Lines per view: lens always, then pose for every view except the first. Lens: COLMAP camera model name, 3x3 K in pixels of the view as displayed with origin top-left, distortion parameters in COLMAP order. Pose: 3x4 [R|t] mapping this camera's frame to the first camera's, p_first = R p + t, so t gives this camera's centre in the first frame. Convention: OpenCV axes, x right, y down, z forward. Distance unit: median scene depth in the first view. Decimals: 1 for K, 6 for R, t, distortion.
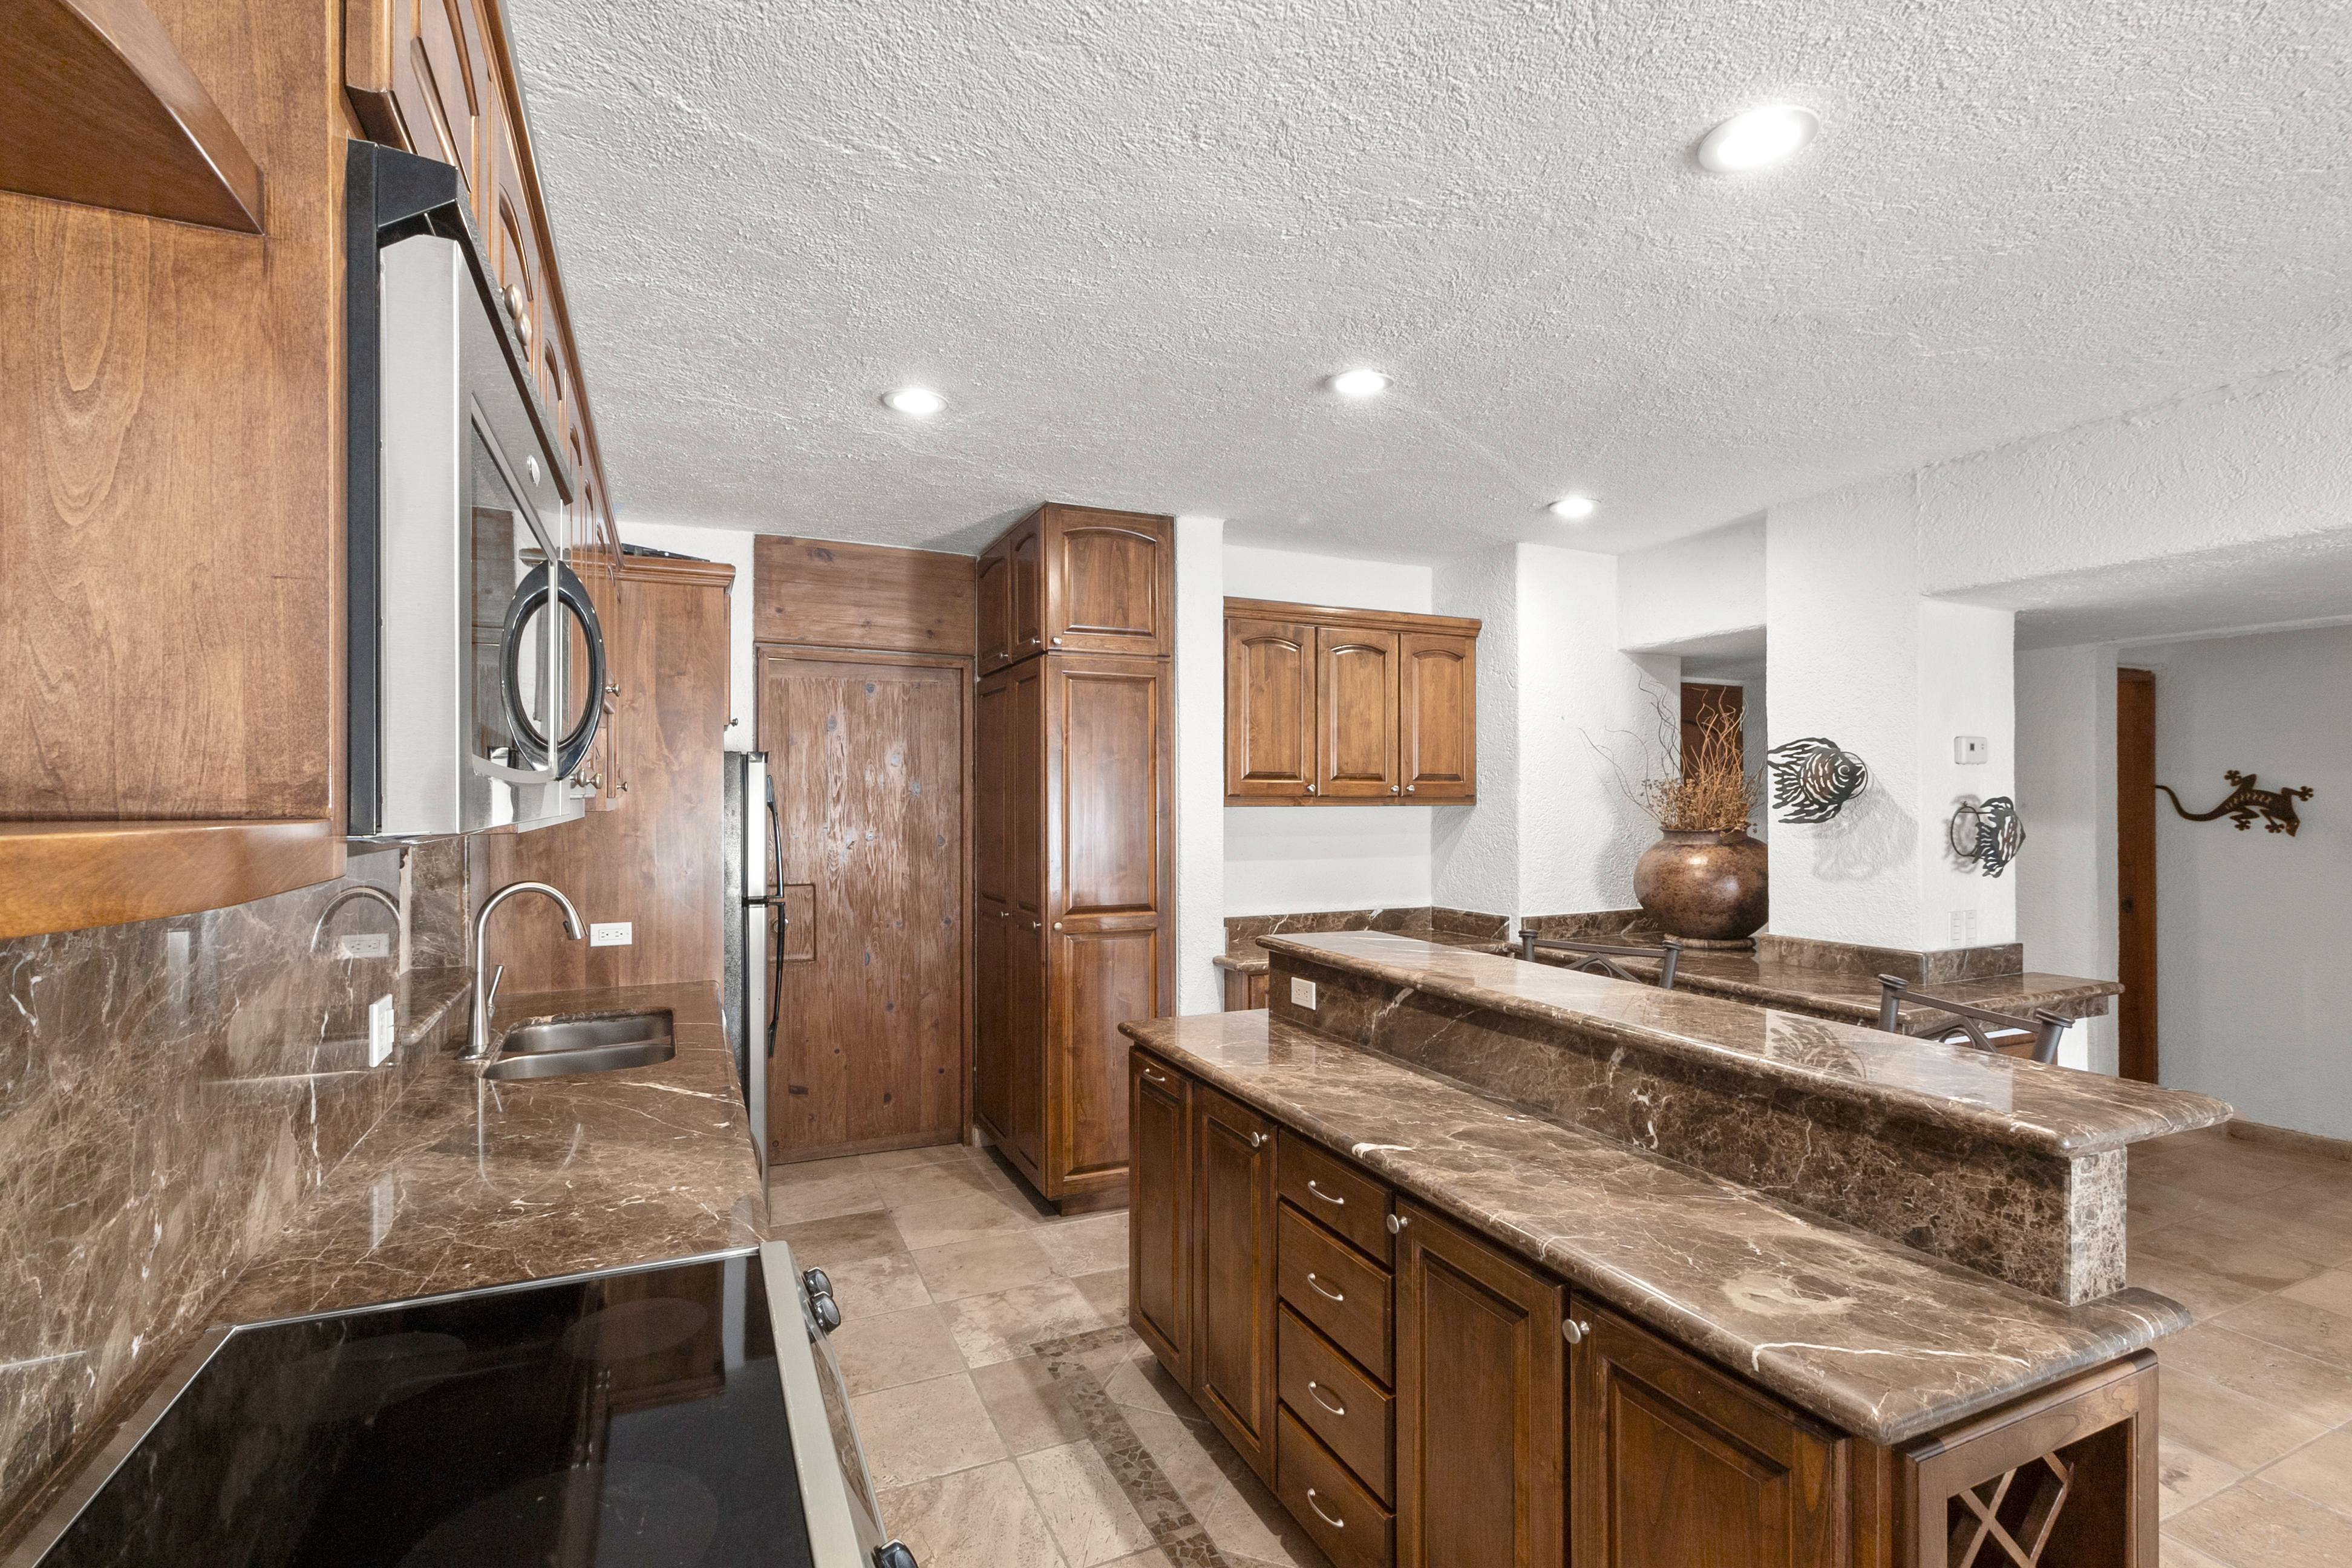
lens RADIAL K [[1091.6, 0, 1192.0], [0, 1091.6, 794.4], [0, 0, 1]] dist [0.002433, 0.001689]
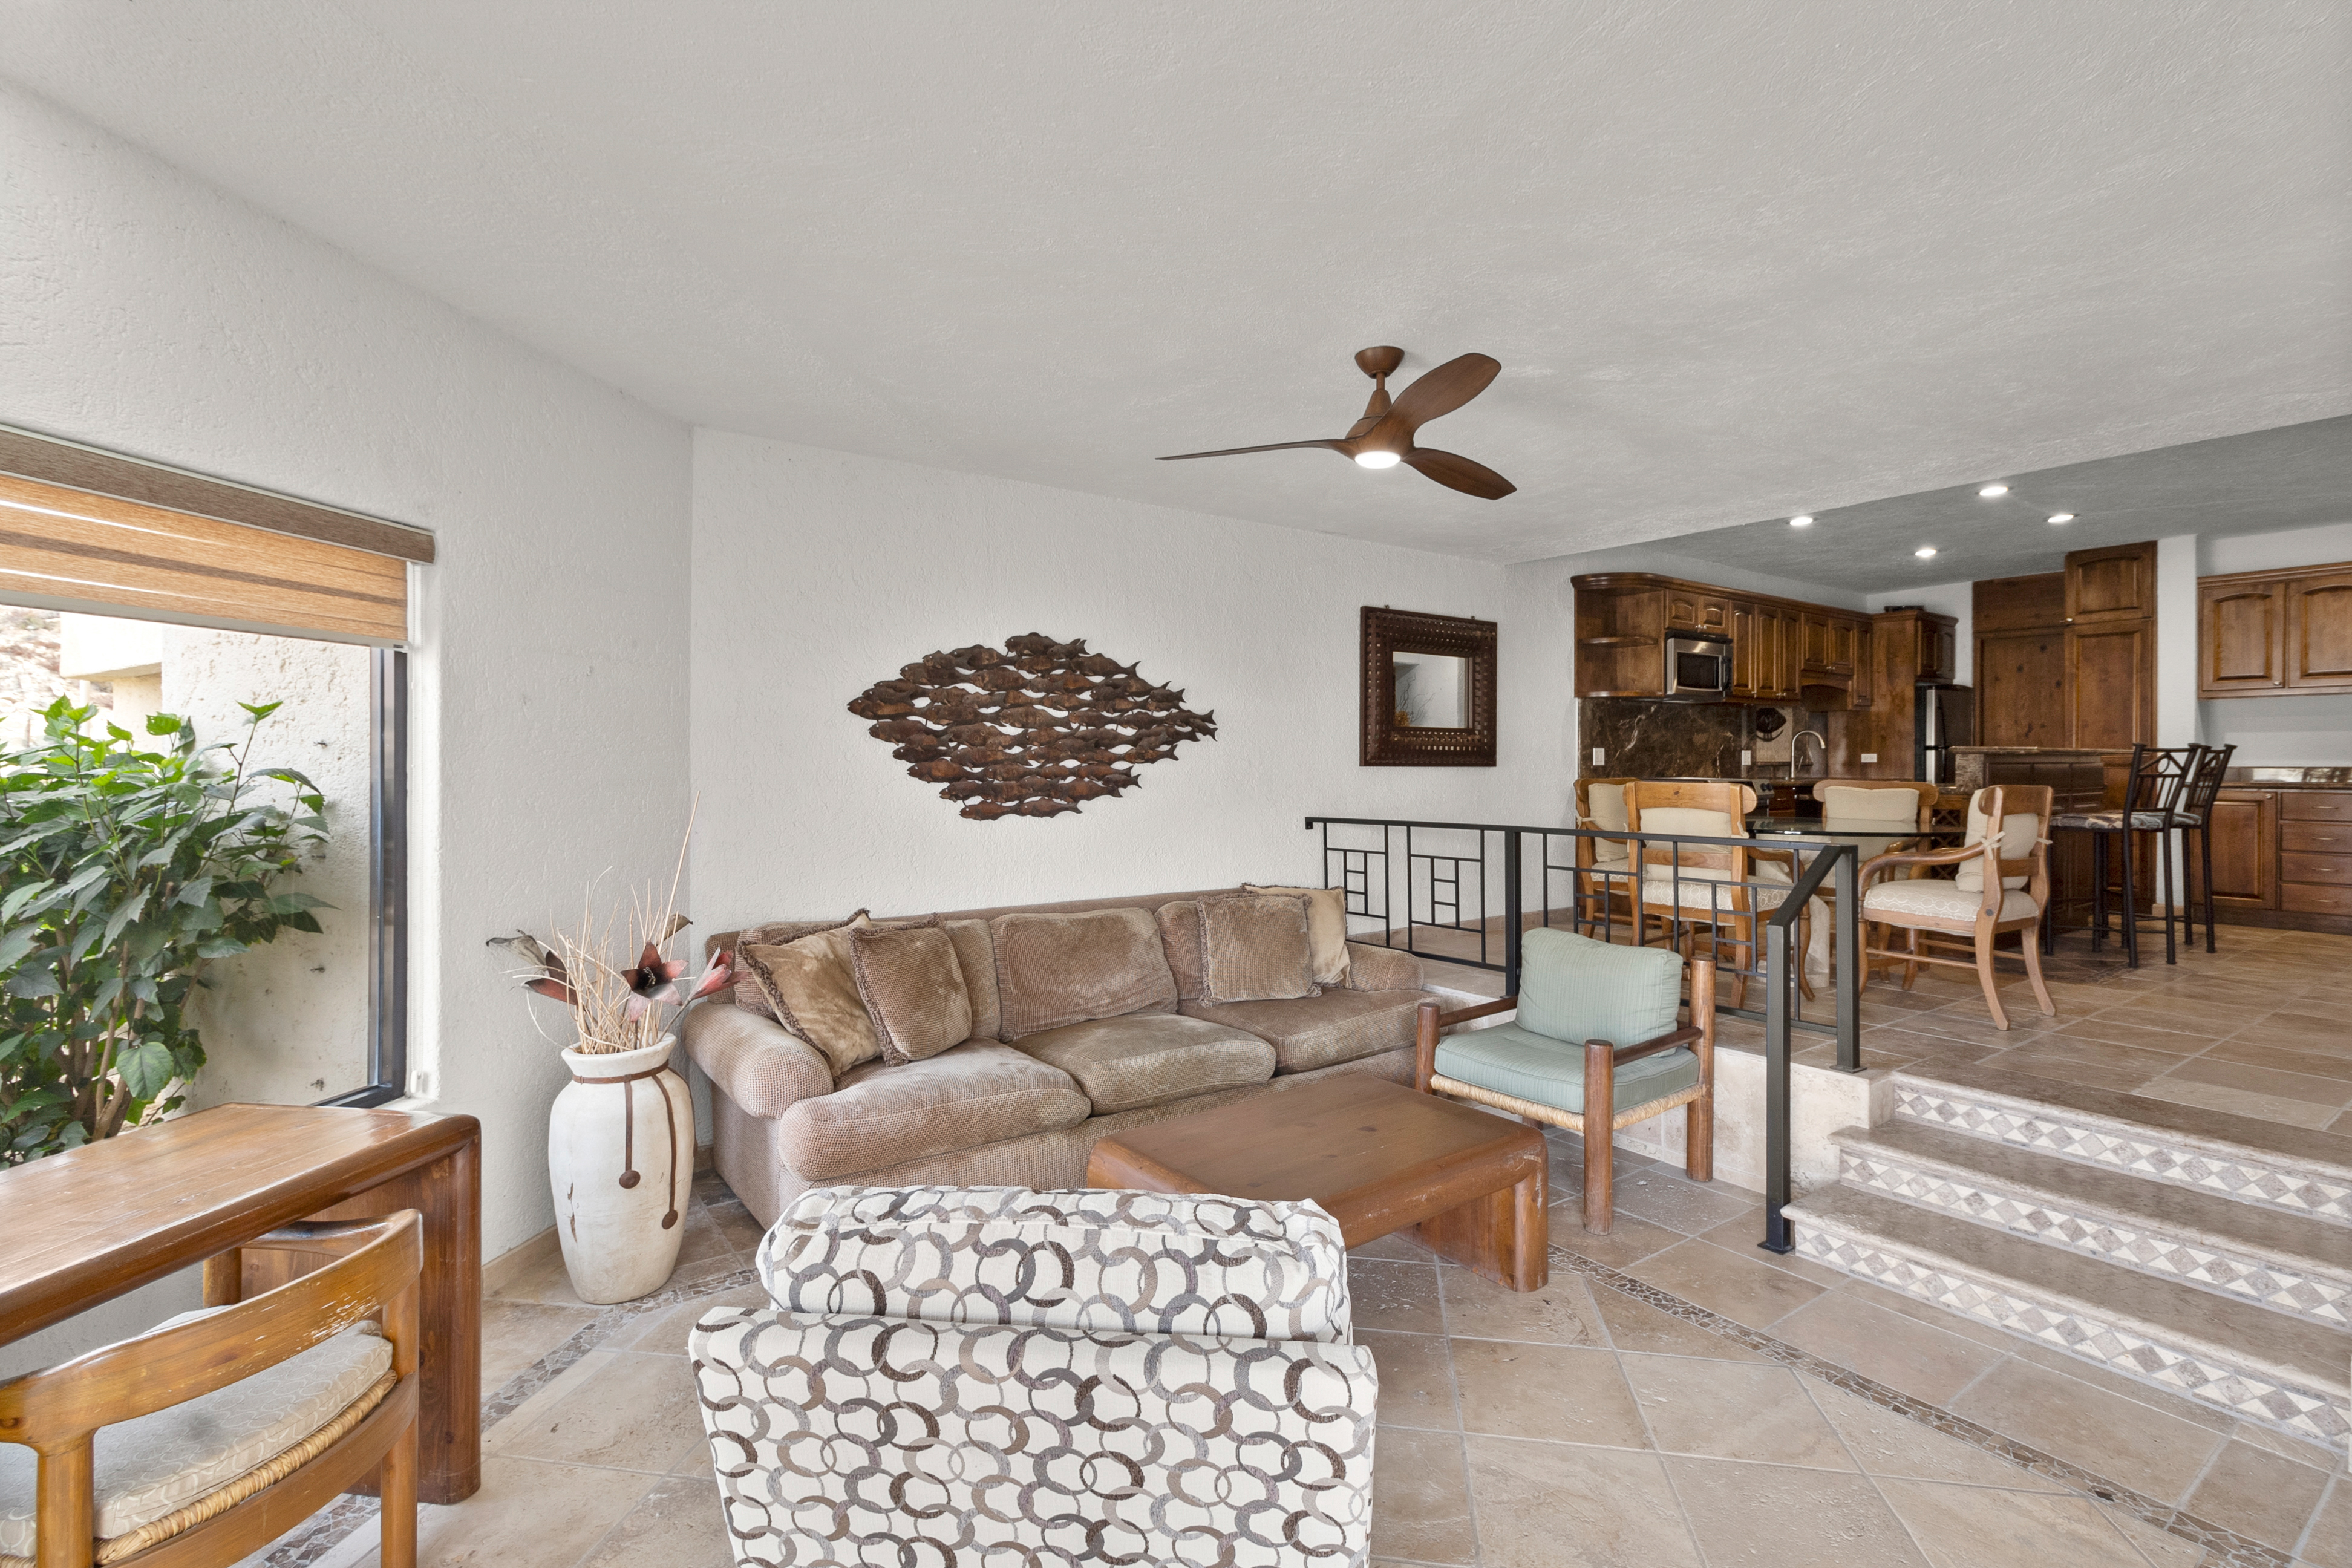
lens RADIAL K [[1091.6, 0, 1191.6], [0, 1091.6, 769.6], [0, 0, 1]] dist [0.002433, 0.001689]
pose [[0.191300, 0.003755, -0.981524, 1.524523], [0.000559, 0.999992, 0.003934, 0.125588], [0.981531, -0.001302, 0.191297, -0.969377]]
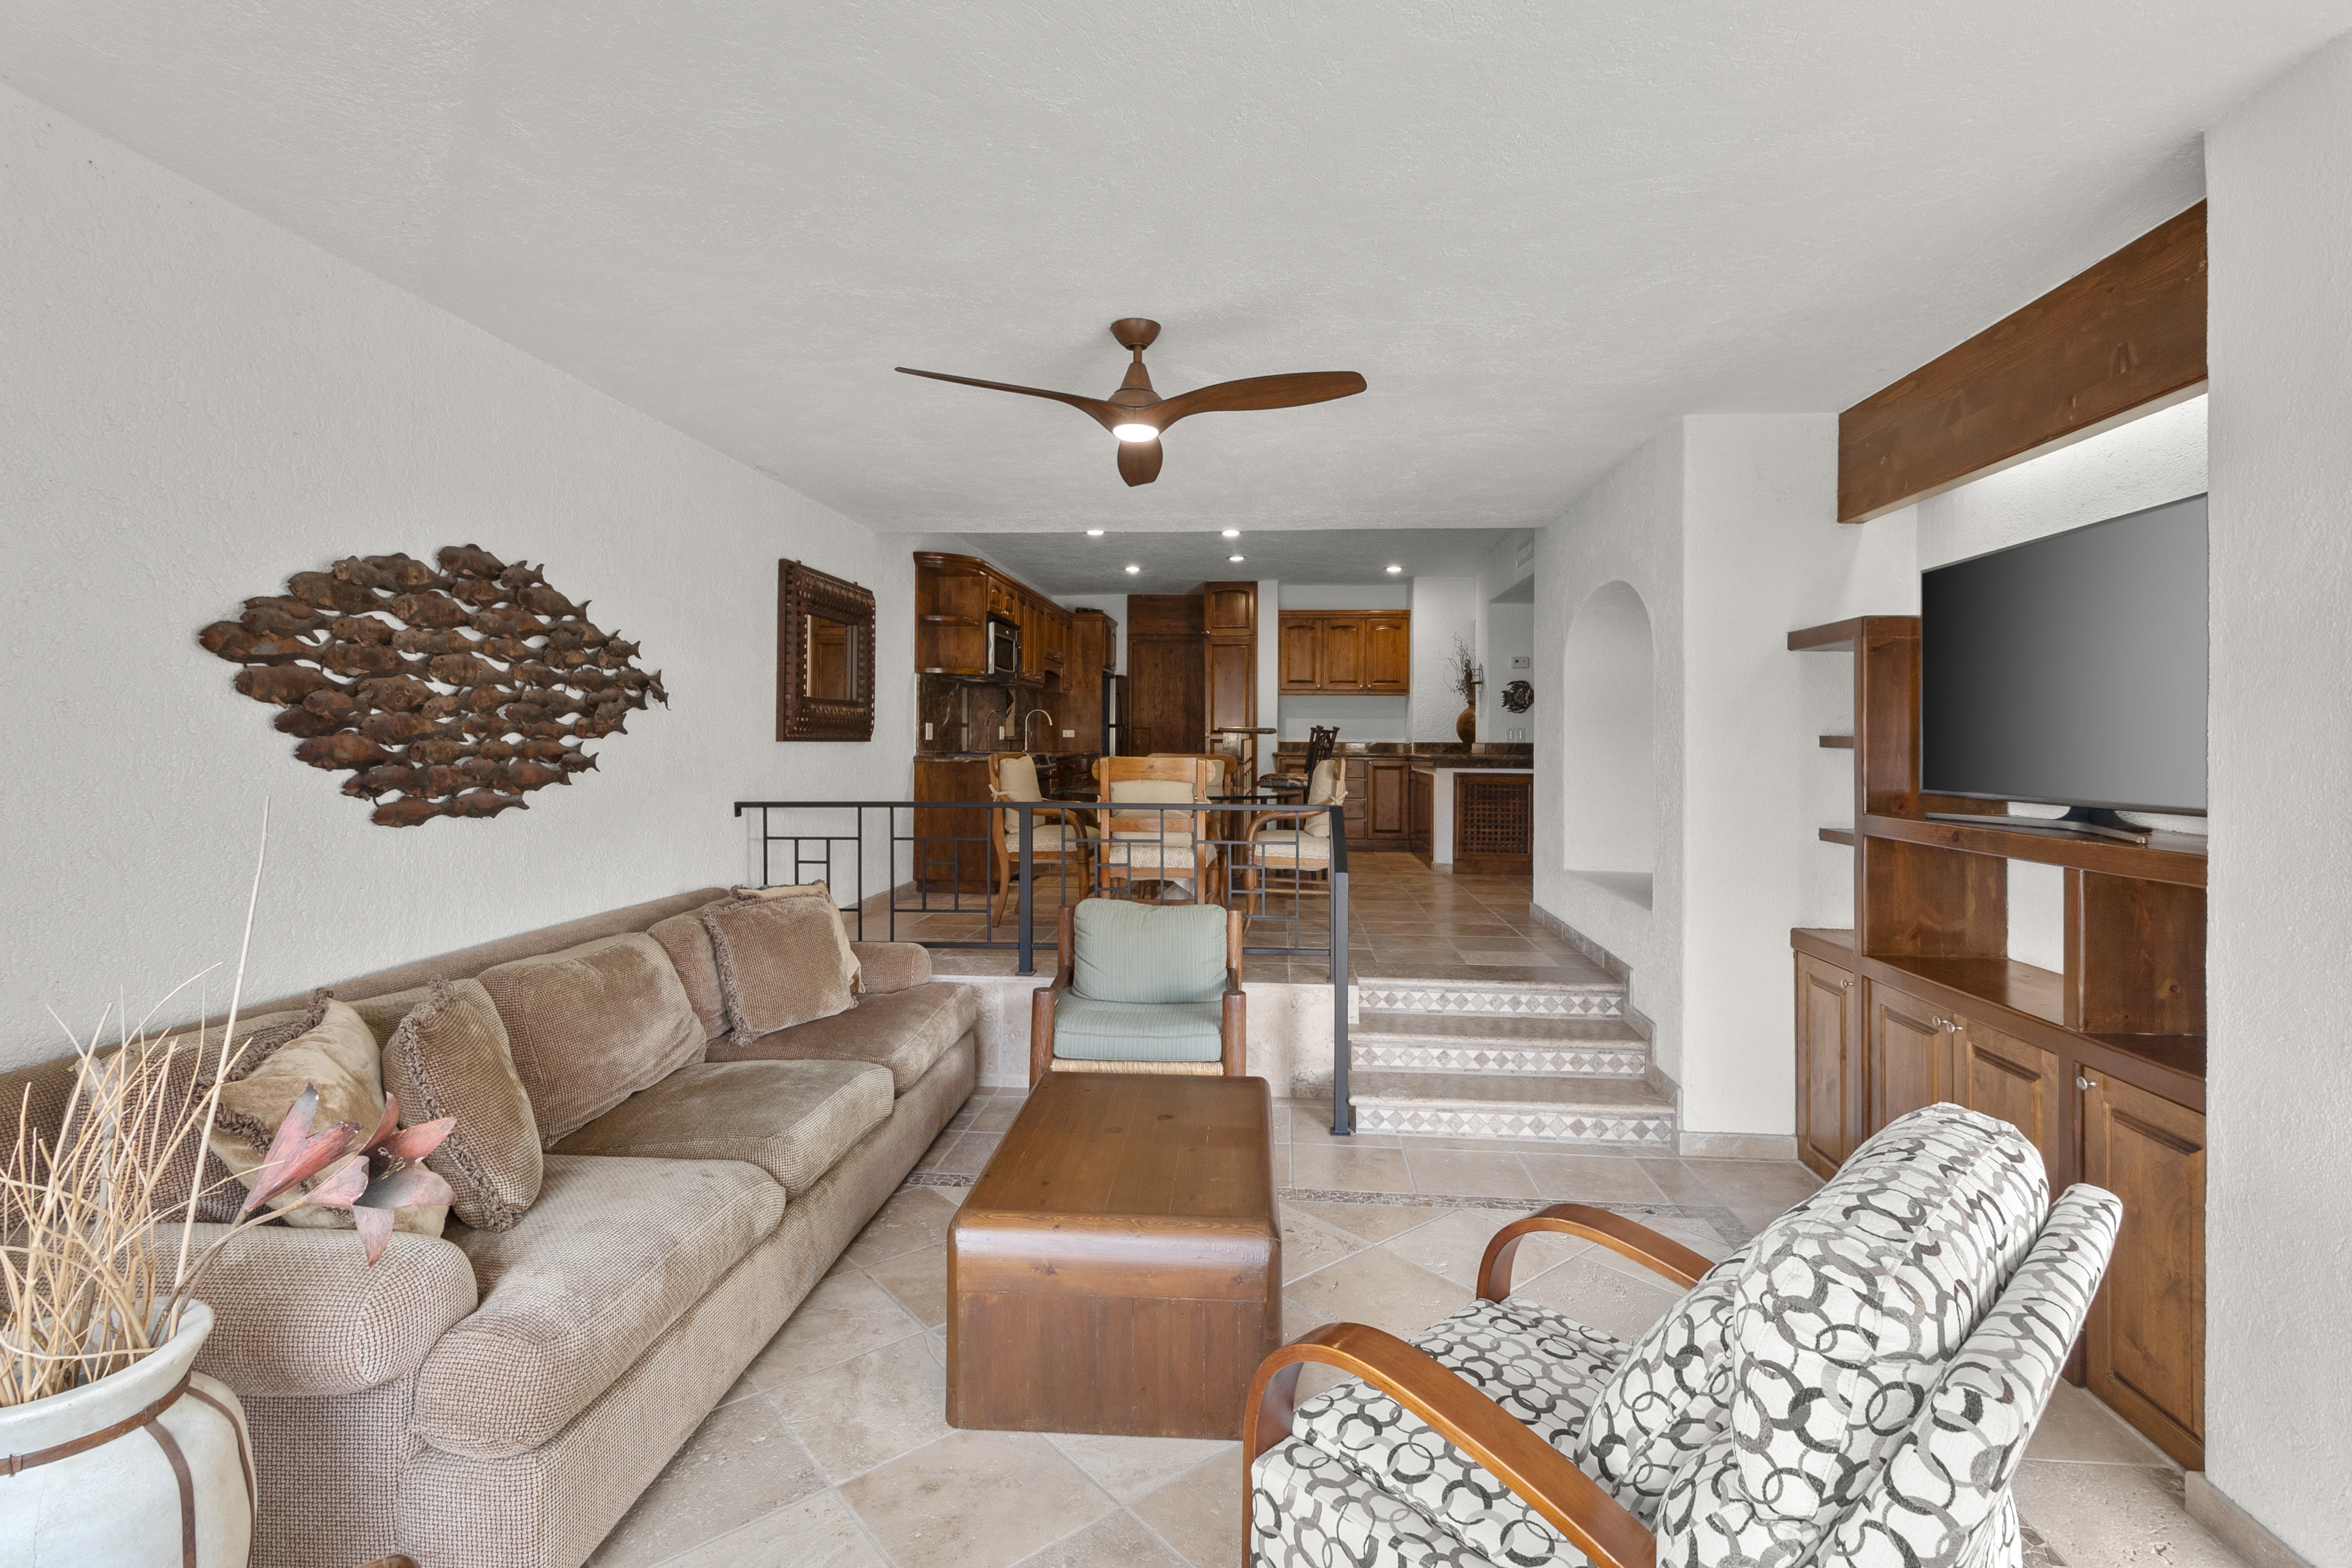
lens RADIAL K [[1091.6, 0, 1195.8], [0, 1091.6, 733.9], [0, 0, 1]] dist [0.002433, 0.001689]
pose [[0.868704, 0.003509, -0.495318, 1.174885], [-0.005780, 0.999979, -0.003054, 0.119381], [0.495297, 0.005516, 0.868706, -1.356688]]
